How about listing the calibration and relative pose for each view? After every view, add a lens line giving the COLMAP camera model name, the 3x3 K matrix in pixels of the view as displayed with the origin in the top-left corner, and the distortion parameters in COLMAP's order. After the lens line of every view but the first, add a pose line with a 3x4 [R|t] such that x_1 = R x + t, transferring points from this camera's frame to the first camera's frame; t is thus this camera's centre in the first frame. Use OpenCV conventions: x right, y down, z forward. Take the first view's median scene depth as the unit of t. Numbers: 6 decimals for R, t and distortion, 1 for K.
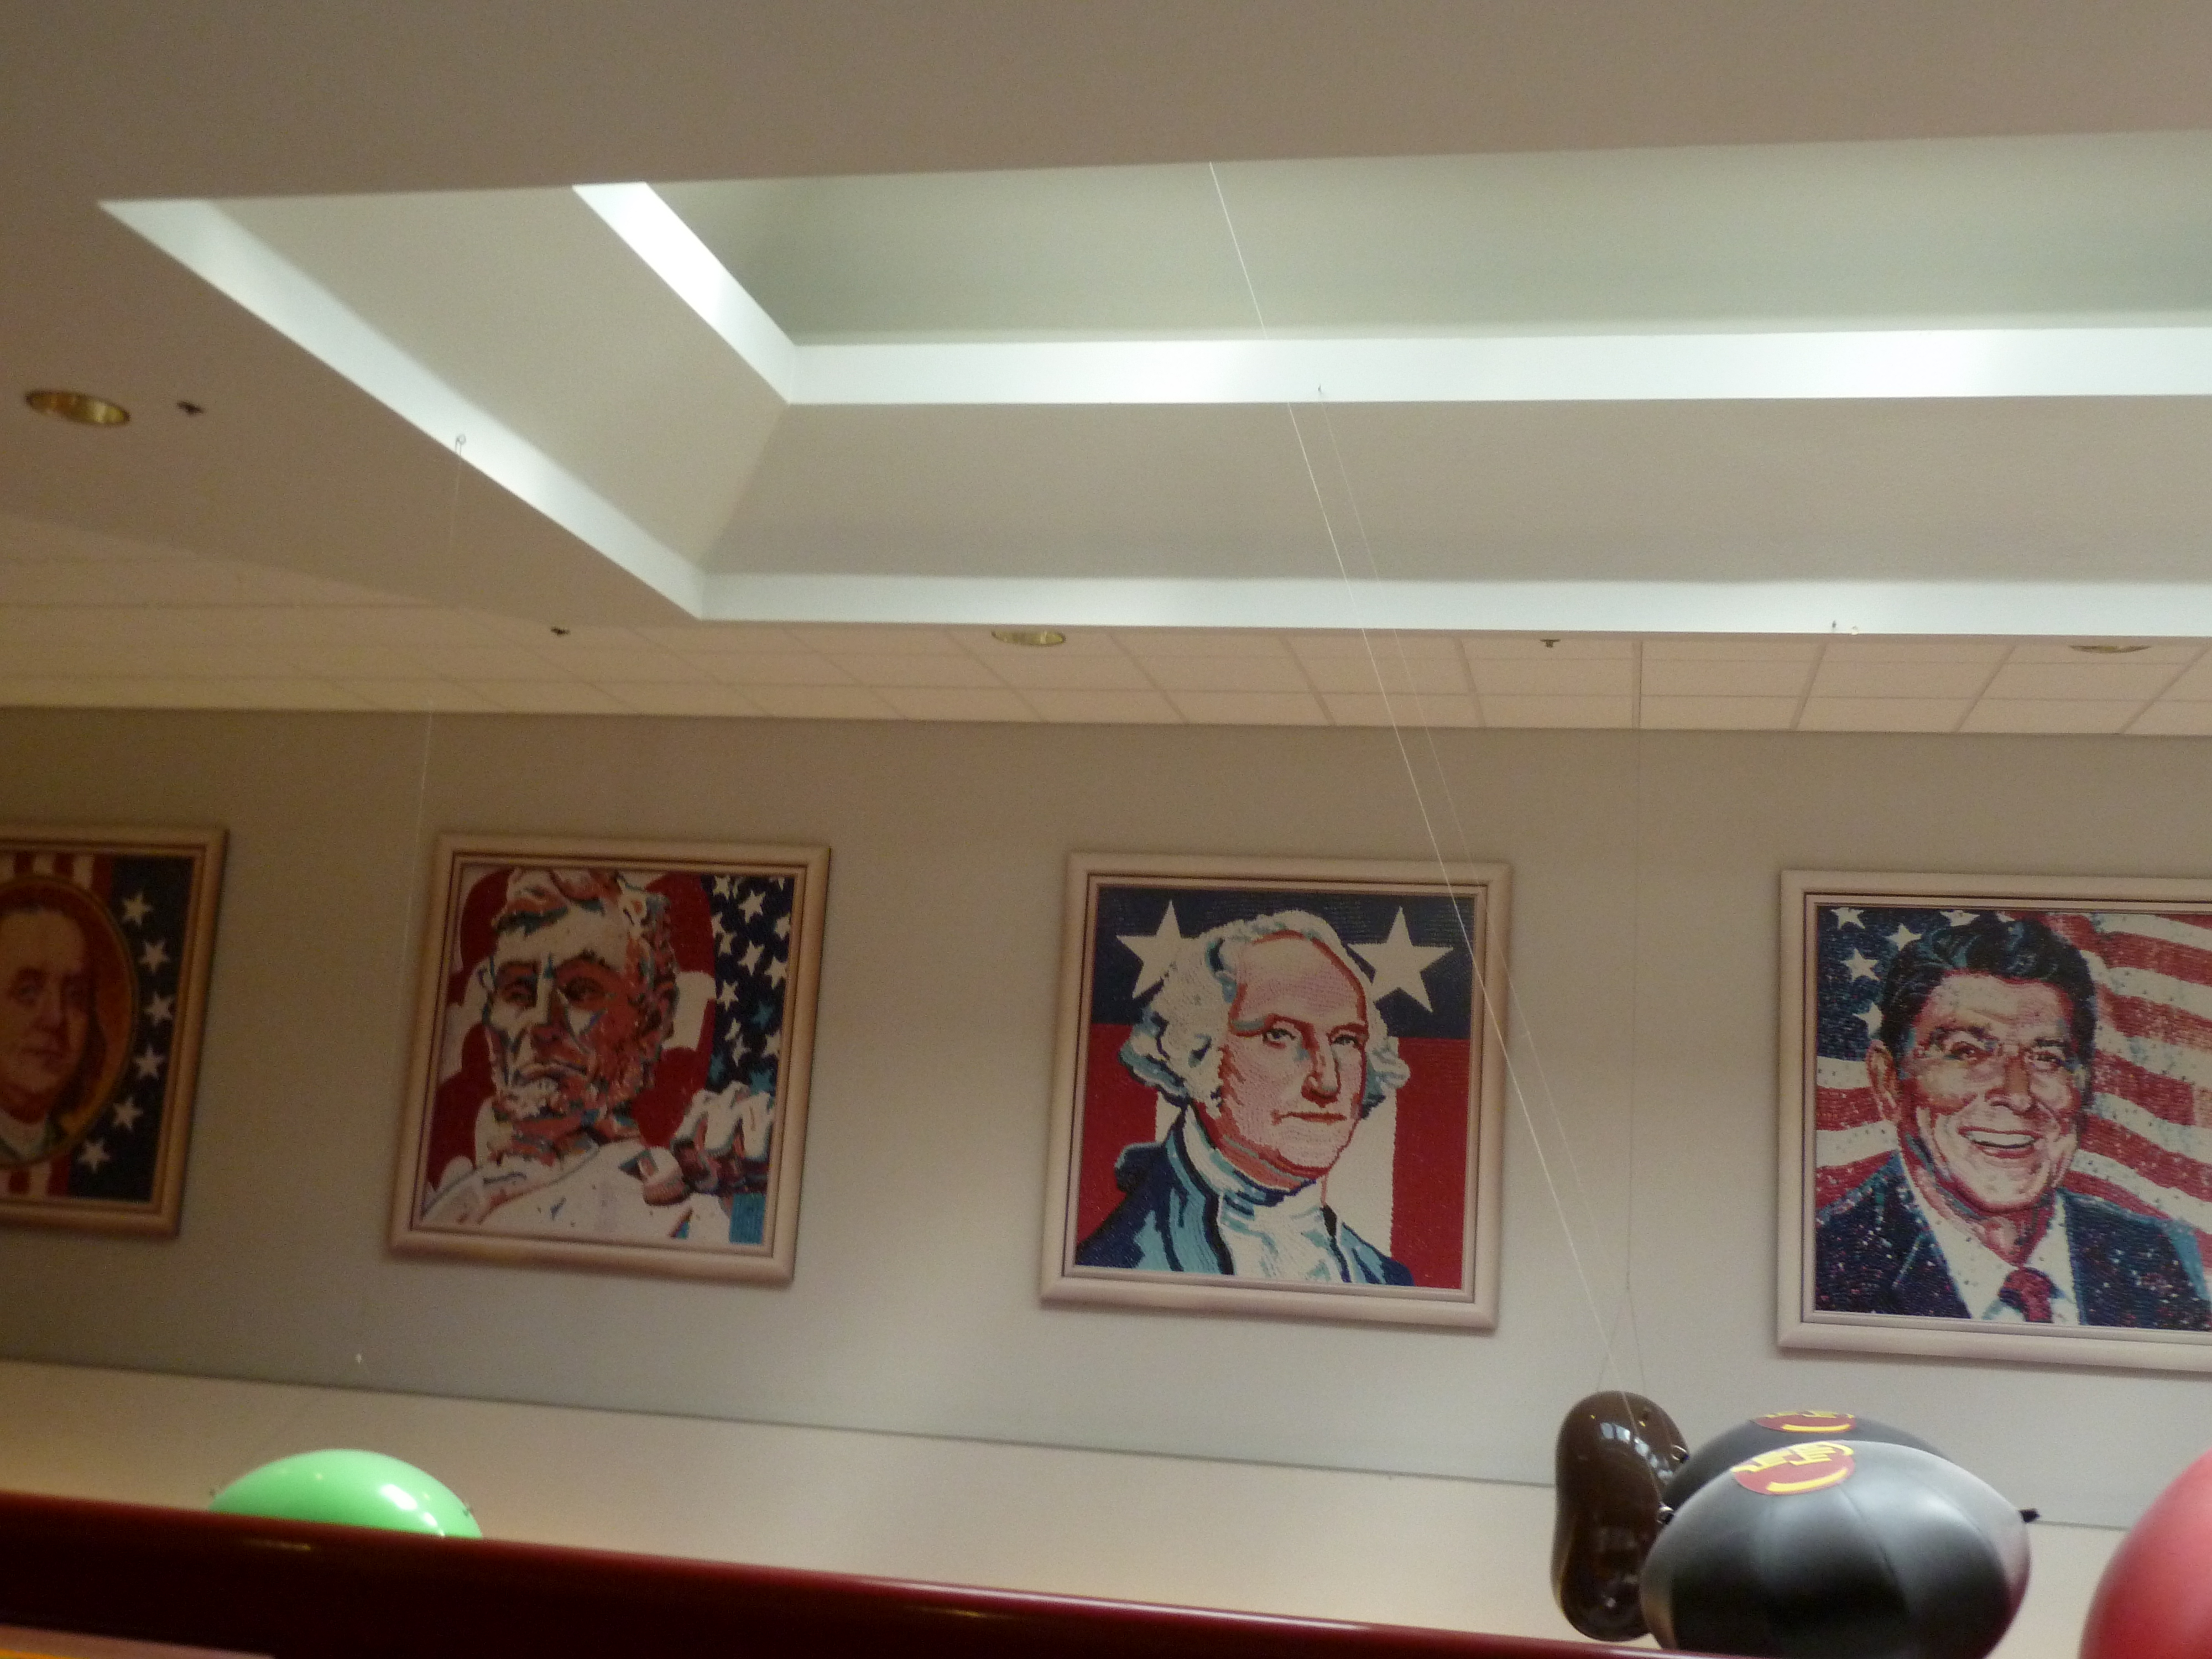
lens RADIAL K [[2464.8, 0, 1117.3], [0, 2464.8, 817.6], [0, 0, 1]] dist [0.010805, 0.000000]
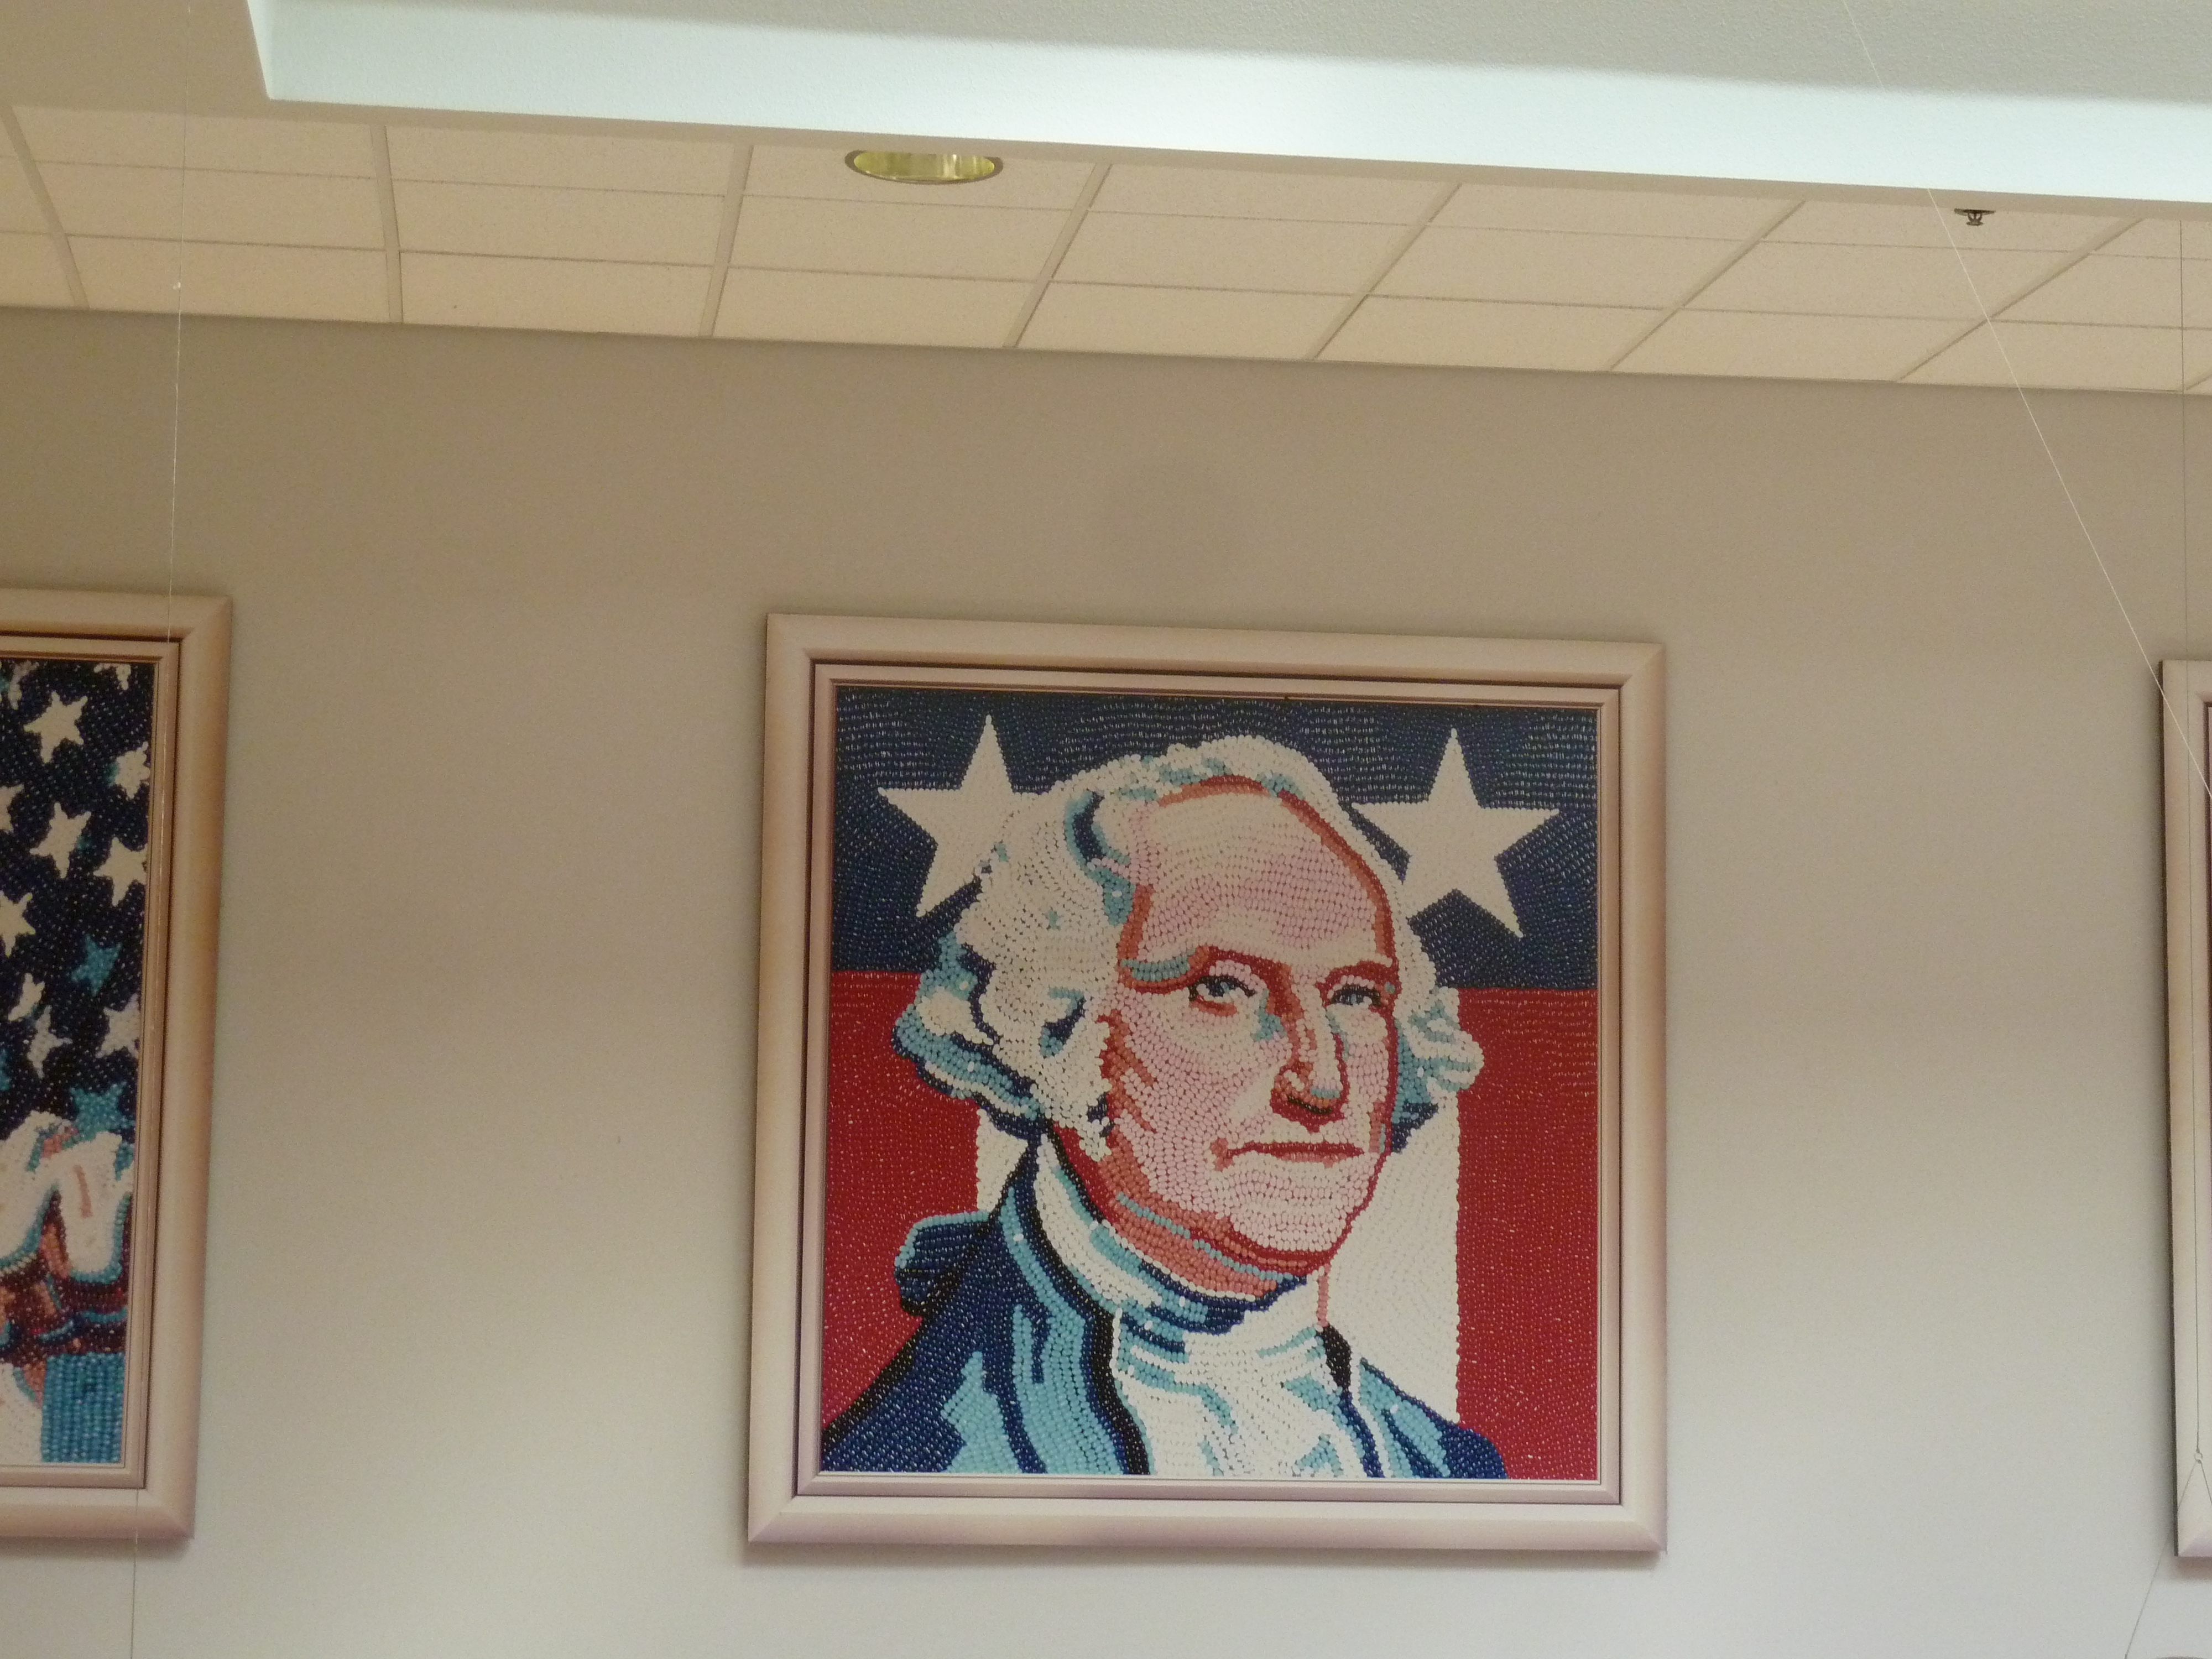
lens RADIAL K [[5032.0, 0, 1094.7], [0, 5032.0, 839.1], [0, 0, 1]] dist [0.095132, 0.000000]
pose [[0.940600, -0.008609, 0.339408, -0.302855], [-0.014134, 0.997819, 0.064480, -0.006345], [-0.339223, -0.065447, 0.938427, 0.064083]]
